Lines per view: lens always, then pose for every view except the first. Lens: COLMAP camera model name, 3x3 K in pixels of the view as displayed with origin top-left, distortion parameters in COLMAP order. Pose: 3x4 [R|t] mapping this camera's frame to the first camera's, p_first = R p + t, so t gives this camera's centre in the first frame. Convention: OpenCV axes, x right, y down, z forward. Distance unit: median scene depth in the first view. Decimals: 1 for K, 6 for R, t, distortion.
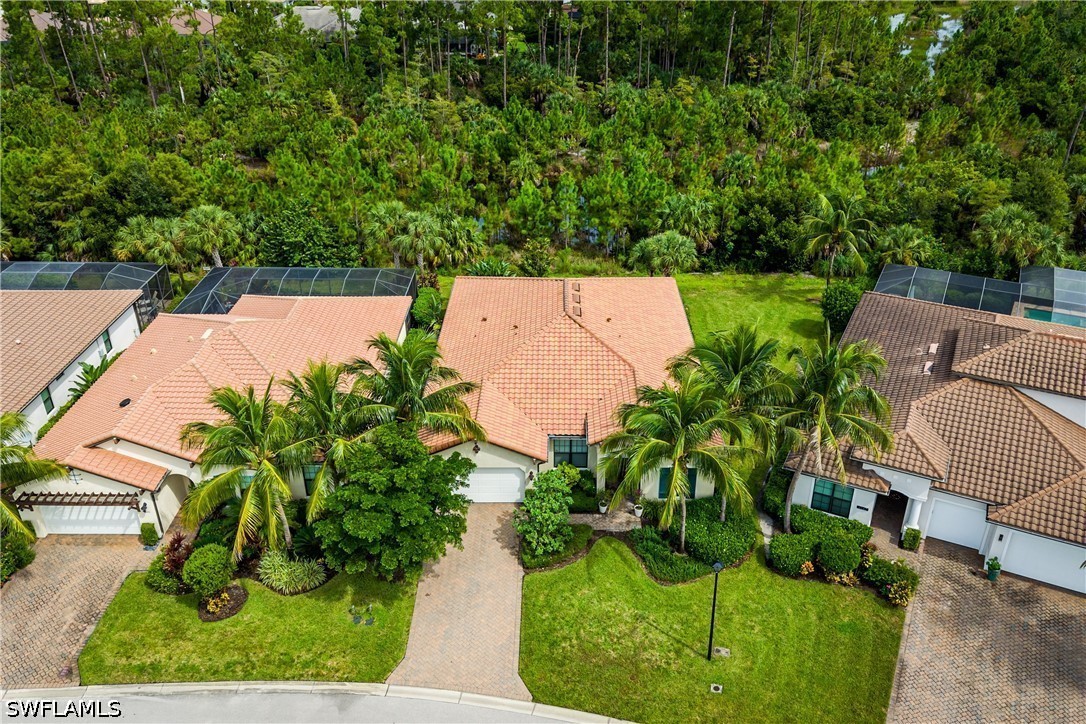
lens RADIAL K [[796.5, 0, 568.4], [0, 796.5, 359.0], [0, 0, 1]] dist [0.066427, 0.000935]
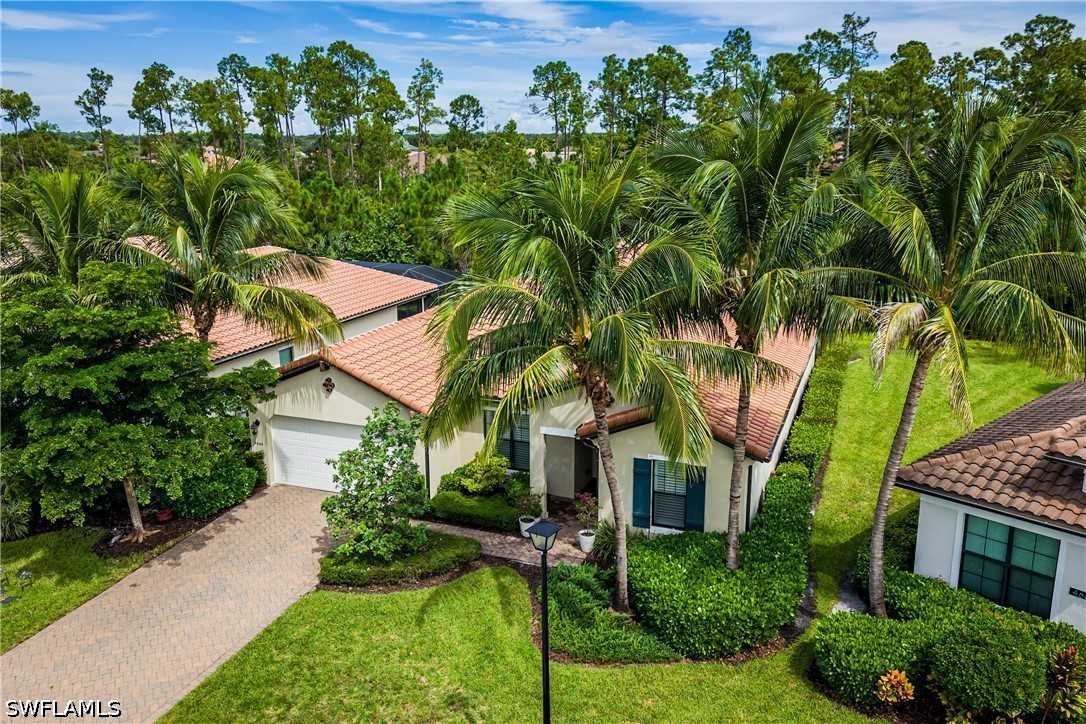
lens RADIAL K [[853.8, 0, 542.1], [0, 853.8, 371.8], [0, 0, 1]] dist [0.066743, -0.066058]
pose [[0.929781, 0.080573, -0.359186, 0.261897], [-0.166422, 0.962347, -0.214923, 0.219035], [0.328344, 0.259608, 0.908182, 0.486395]]
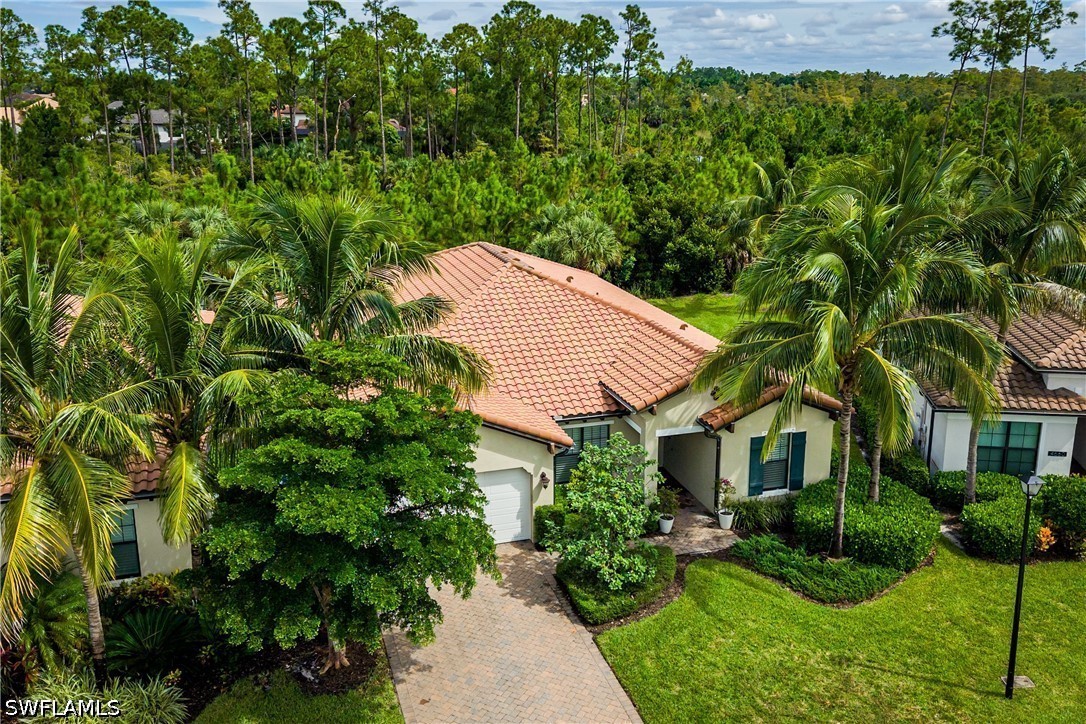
lens RADIAL K [[932.2, 0, 543.0], [0, 932.2, 362.0], [0, 0, 1]] dist [0.076695, -0.087436]
pose [[0.956871, -0.091768, 0.275637, -0.228535], [0.151522, 0.967172, -0.204008, 0.208412], [-0.247867, 0.236975, 0.939364, 0.382022]]
